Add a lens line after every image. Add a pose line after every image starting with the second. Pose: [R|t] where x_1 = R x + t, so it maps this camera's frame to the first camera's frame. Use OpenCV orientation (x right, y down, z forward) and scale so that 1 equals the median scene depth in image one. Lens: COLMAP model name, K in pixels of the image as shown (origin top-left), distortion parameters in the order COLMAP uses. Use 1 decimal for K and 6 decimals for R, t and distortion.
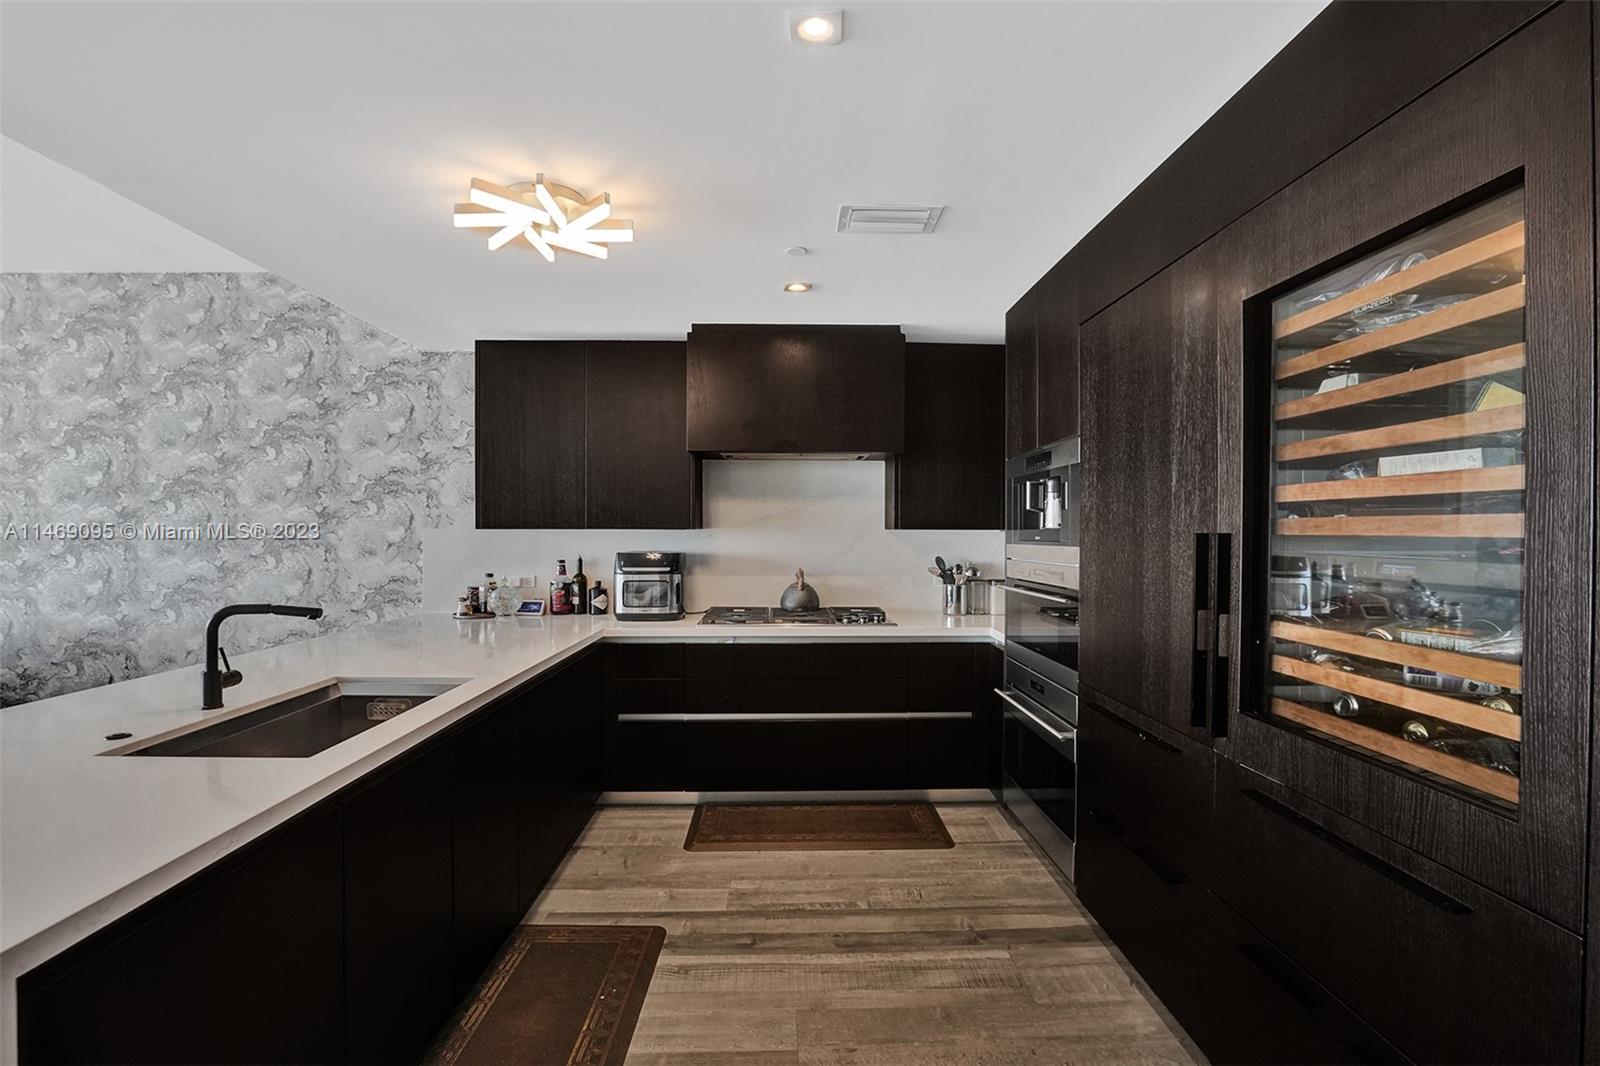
lens RADIAL K [[778.0, 0, 821.5], [0, 778.0, 532.9], [0, 0, 1]] dist [-0.023167, -0.000094]
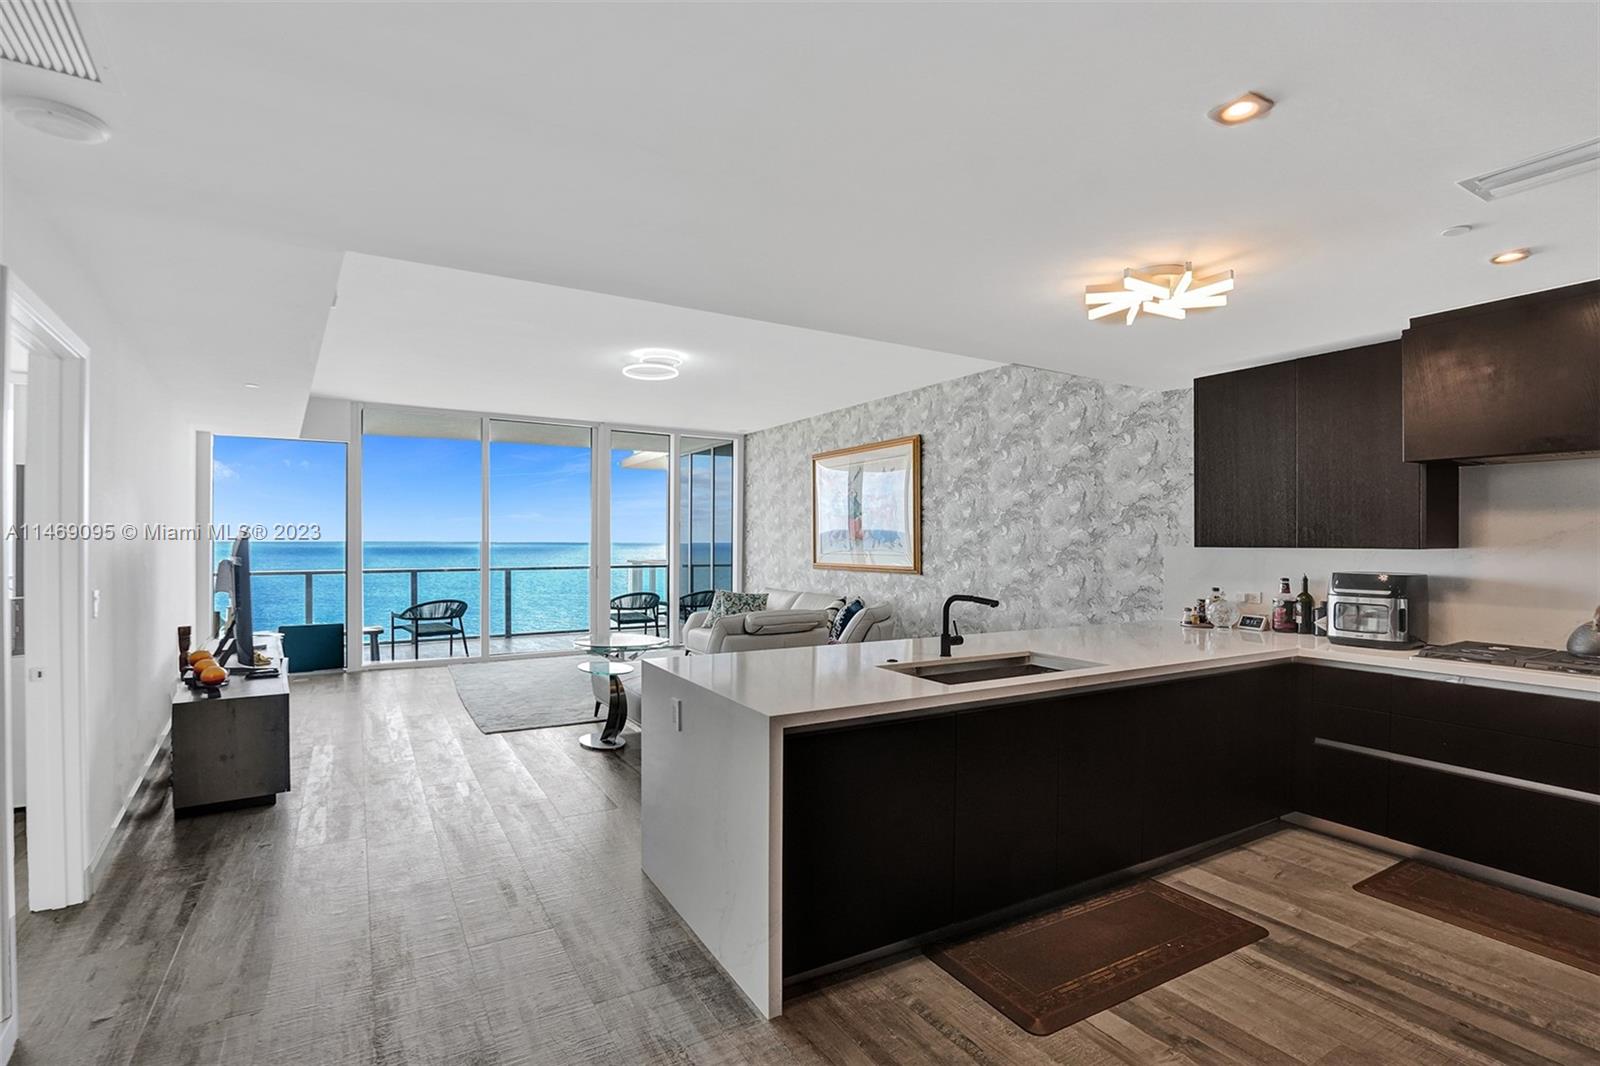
lens RADIAL K [[797.3, 0, 803.3], [0, 797.3, 540.5], [0, 0, 1]] dist [0.000261, 0.000097]
pose [[0.478162, -0.000178, -0.878272, 0.297543], [-0.006548, 0.999971, -0.003768, -0.006566], [0.878247, 0.007553, 0.478147, -0.049095]]
